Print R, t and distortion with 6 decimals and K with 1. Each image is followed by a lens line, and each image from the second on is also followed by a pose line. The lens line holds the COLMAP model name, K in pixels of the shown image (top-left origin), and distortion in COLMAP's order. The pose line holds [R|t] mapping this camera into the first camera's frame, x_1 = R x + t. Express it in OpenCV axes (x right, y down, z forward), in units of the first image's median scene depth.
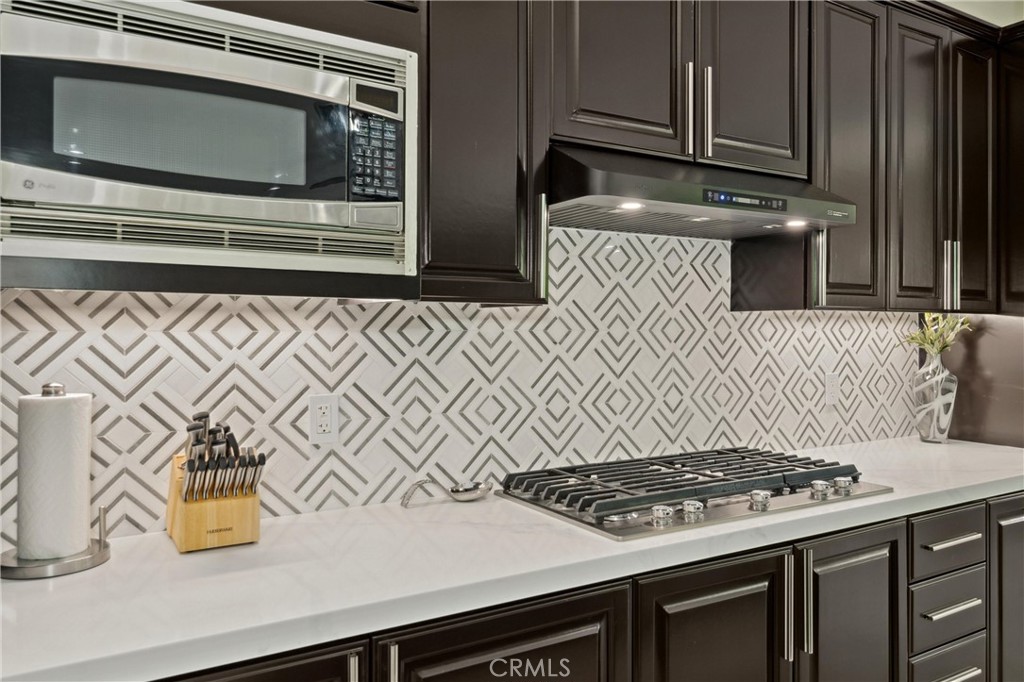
lens RADIAL K [[718.5, 0, 511.0], [0, 718.5, 334.0], [0, 0, 1]] dist [0.009511, 0.002830]
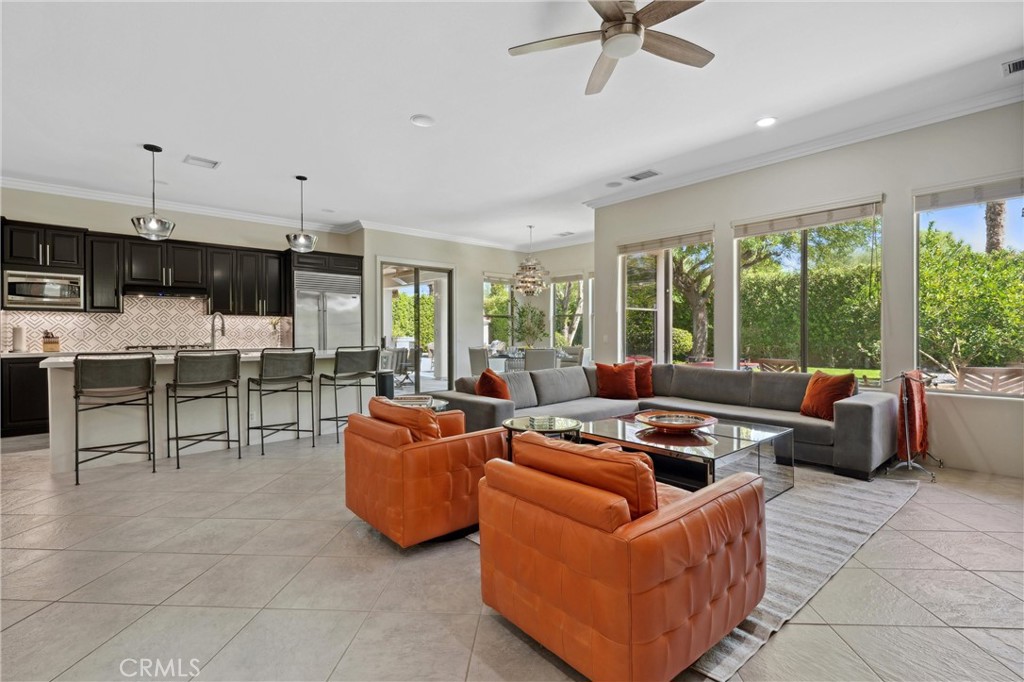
lens RADIAL K [[472.0, 0, 519.2], [0, 472.0, 338.5], [0, 0, 1]] dist [0.001460, -0.001044]
pose [[0.982506, -0.004601, 0.186176, 2.462187], [0.003661, 0.999979, 0.005395, 0.150561], [-0.186196, -0.004619, 0.982502, -3.302122]]
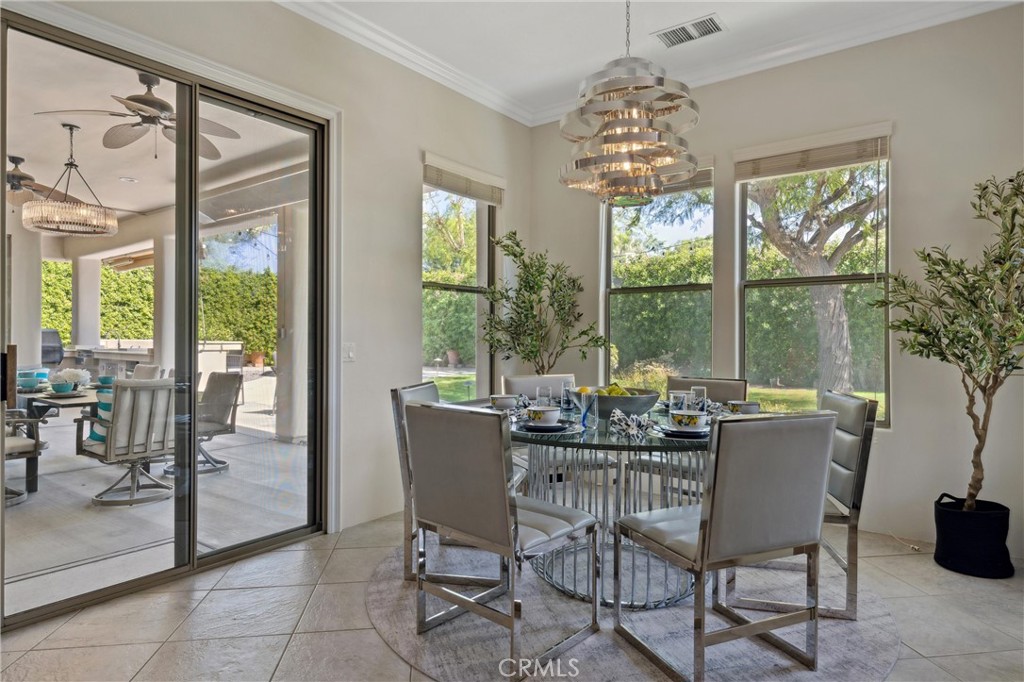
lens RADIAL K [[580.5, 0, 511.8], [0, 580.5, 338.8], [0, 0, 1]] dist [0.003721, 0.000123]
pose [[0.929929, 0.002010, 0.367734, 2.581069], [-0.002371, 0.999997, 0.000528, 0.124150], [-0.367732, -0.001363, 0.929931, 0.172476]]
